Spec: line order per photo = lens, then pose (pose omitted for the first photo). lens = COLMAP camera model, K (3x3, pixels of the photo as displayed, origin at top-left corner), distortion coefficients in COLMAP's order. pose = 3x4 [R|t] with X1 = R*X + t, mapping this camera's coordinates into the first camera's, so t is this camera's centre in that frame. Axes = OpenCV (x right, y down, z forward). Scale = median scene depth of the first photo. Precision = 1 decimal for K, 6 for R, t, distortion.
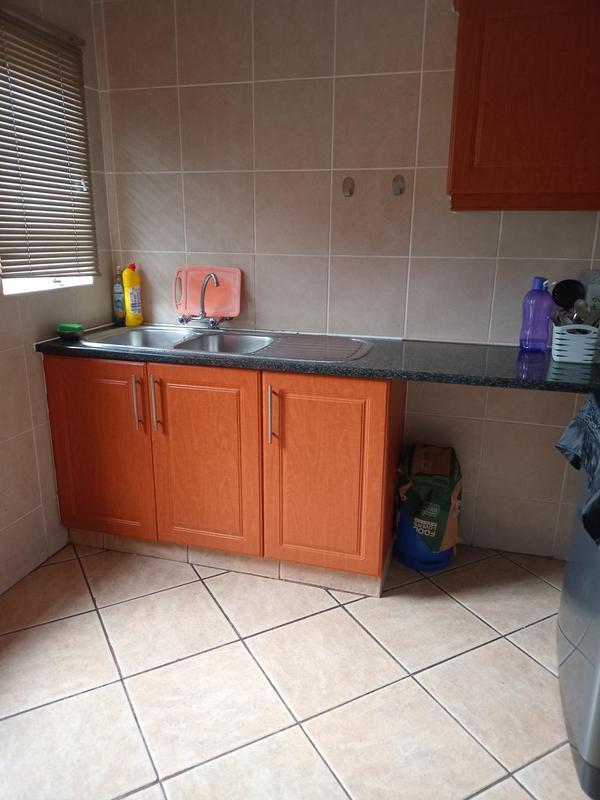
lens RADIAL K [[598.1, 0, 287.2], [0, 598.1, 400.9], [0, 0, 1]] dist [0.124668, -0.196060]
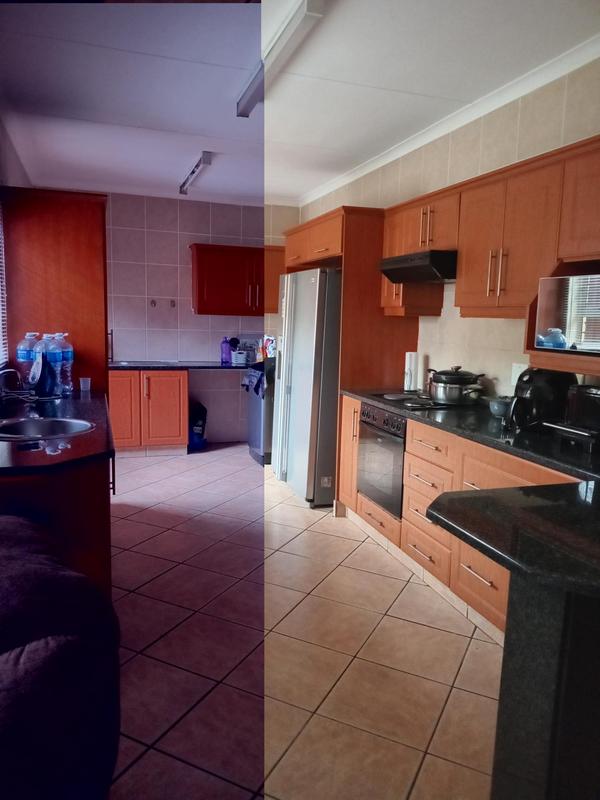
lens RADIAL K [[598.1, 0, 287.2], [0, 598.1, 400.9], [0, 0, 1]] dist [0.124668, -0.196060]
pose [[0.825902, -0.066390, 0.559891, -0.950201], [0.136995, 0.986913, -0.085058, 0.378001], [-0.546917, 0.146952, 0.824189, -1.458587]]
